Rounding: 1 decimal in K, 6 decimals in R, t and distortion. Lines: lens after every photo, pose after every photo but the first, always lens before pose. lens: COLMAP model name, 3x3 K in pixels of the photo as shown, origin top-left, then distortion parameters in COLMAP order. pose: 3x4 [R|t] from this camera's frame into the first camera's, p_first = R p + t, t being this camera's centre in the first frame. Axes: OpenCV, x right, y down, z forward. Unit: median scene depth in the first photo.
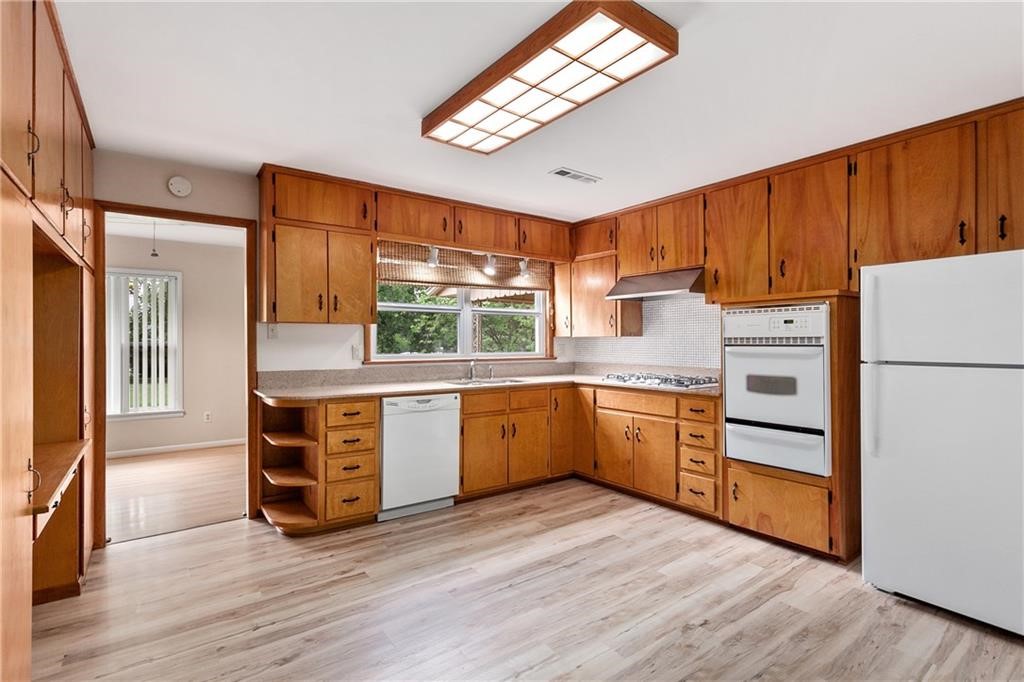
lens RADIAL K [[494.5, 0, 510.1], [0, 494.5, 340.8], [0, 0, 1]] dist [-0.004516, 0.000306]
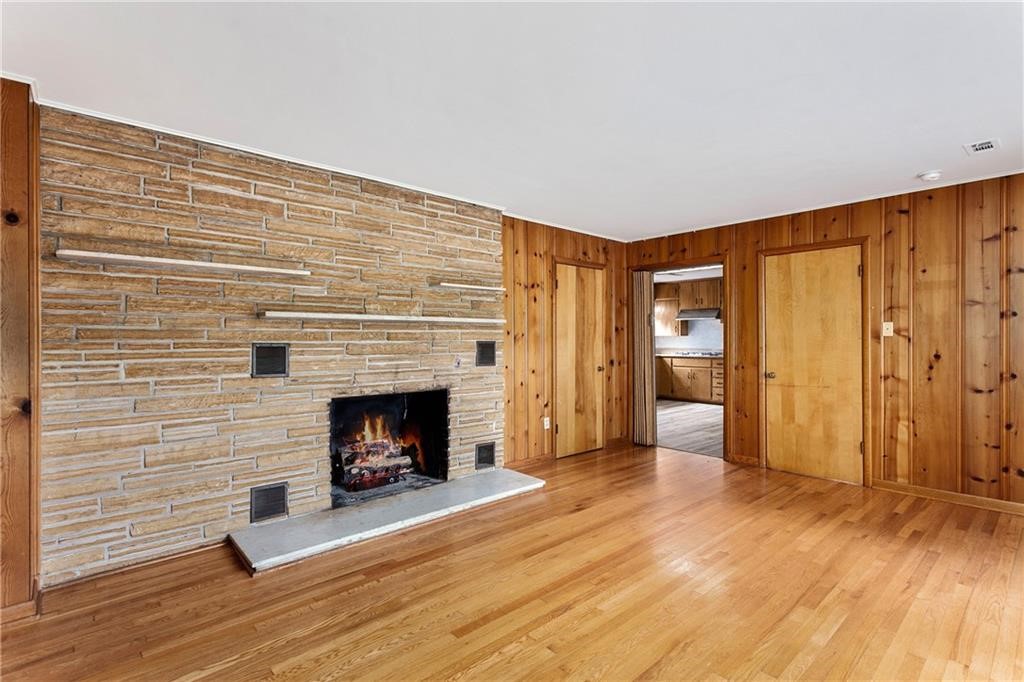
lens RADIAL K [[494.5, 0, 515.1], [0, 494.5, 340.2], [0, 0, 1]] dist [-0.004516, 0.000306]
pose [[0.995052, -0.001703, 0.099336, -0.795715], [0.001145, 0.999983, 0.005668, -0.003106], [-0.099344, -0.005526, 0.995038, -1.244488]]
